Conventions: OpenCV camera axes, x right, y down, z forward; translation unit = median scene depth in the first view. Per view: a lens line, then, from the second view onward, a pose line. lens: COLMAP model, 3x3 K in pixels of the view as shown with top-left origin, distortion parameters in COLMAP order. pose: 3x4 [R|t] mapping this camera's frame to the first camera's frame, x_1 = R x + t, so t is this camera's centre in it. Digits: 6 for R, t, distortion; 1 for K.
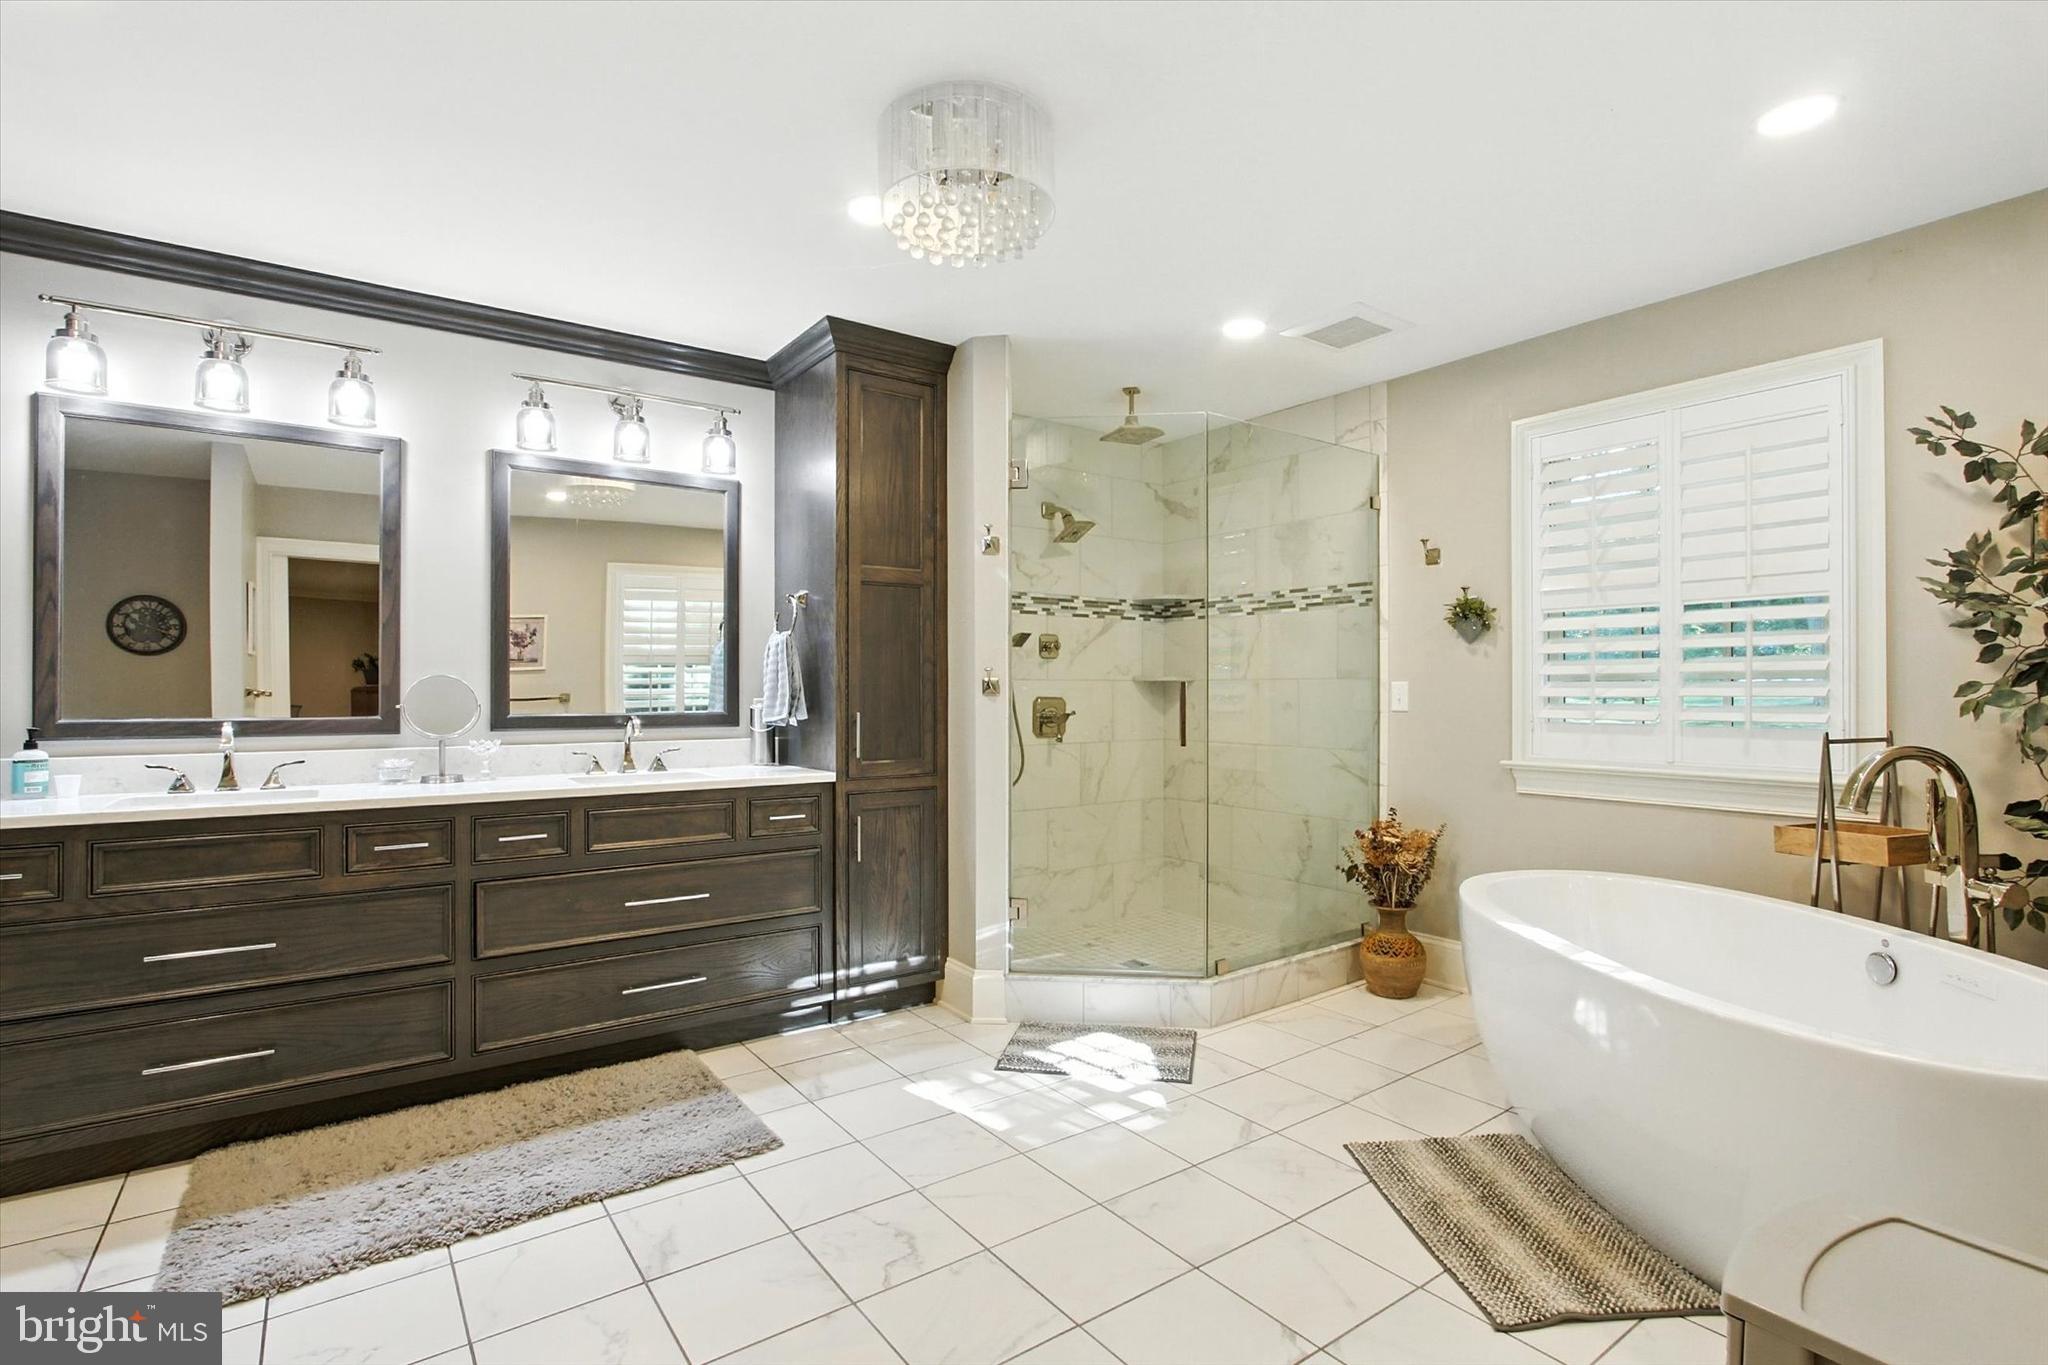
lens RADIAL K [[959.4, 0, 1024.0], [0, 959.4, 682.5], [0, 0, 1]] dist [-0.015802, -0.000005]
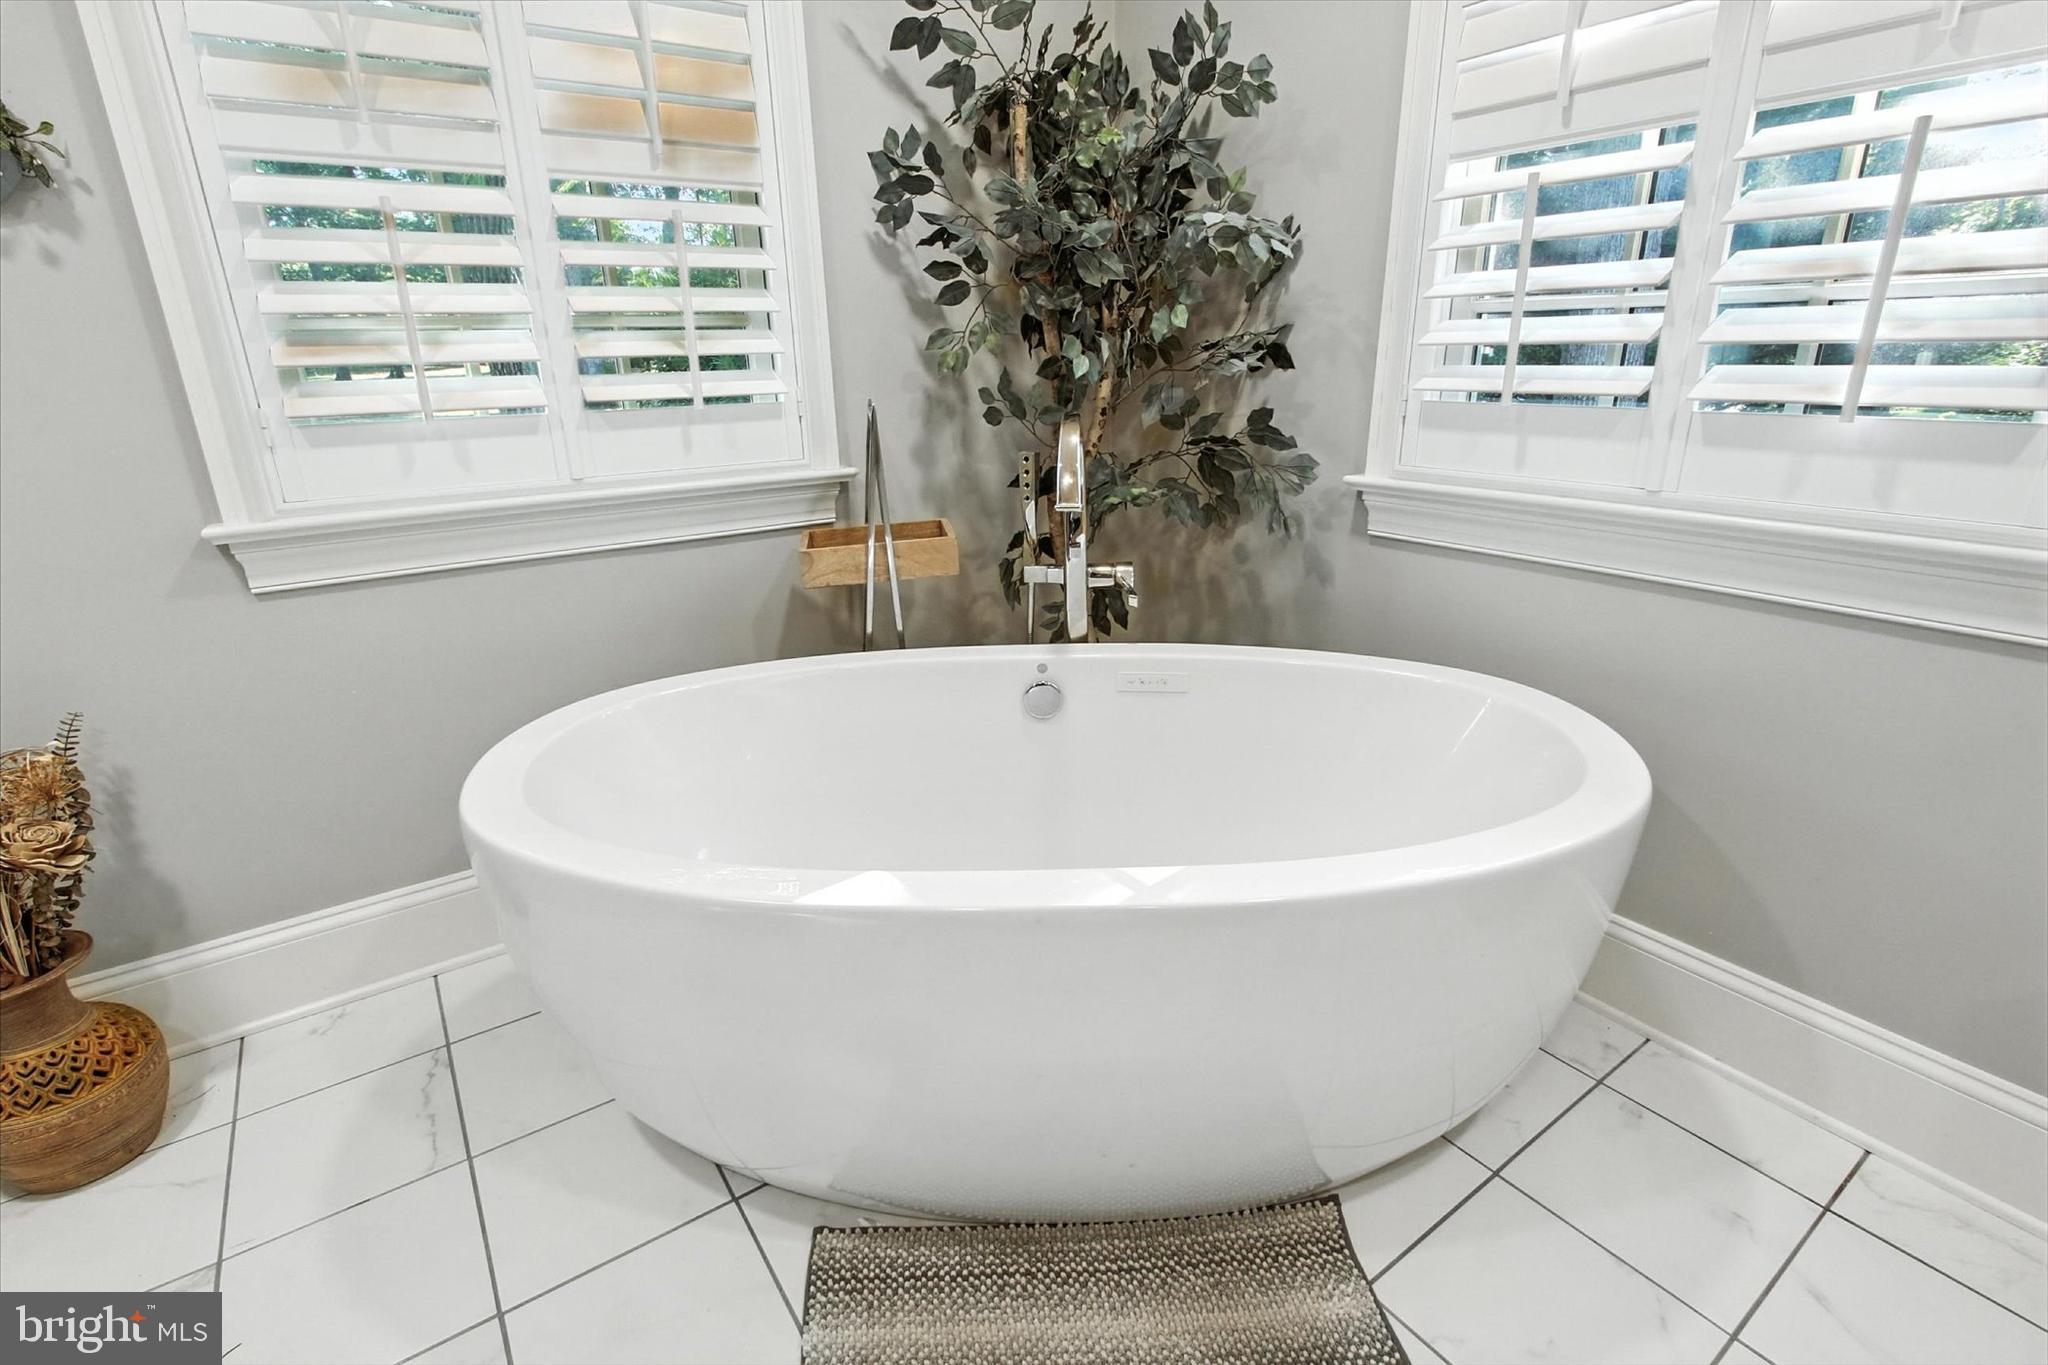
lens RADIAL K [[959.4, 0, 1024.0], [0, 959.4, 682.5], [0, 0, 1]] dist [-0.015802, -0.000005]
pose [[0.011032, -0.328249, 0.944527, 0.122327], [0.009600, 0.944575, 0.328154, 0.016720], [-0.999893, 0.005448, 0.013572, 0.914023]]
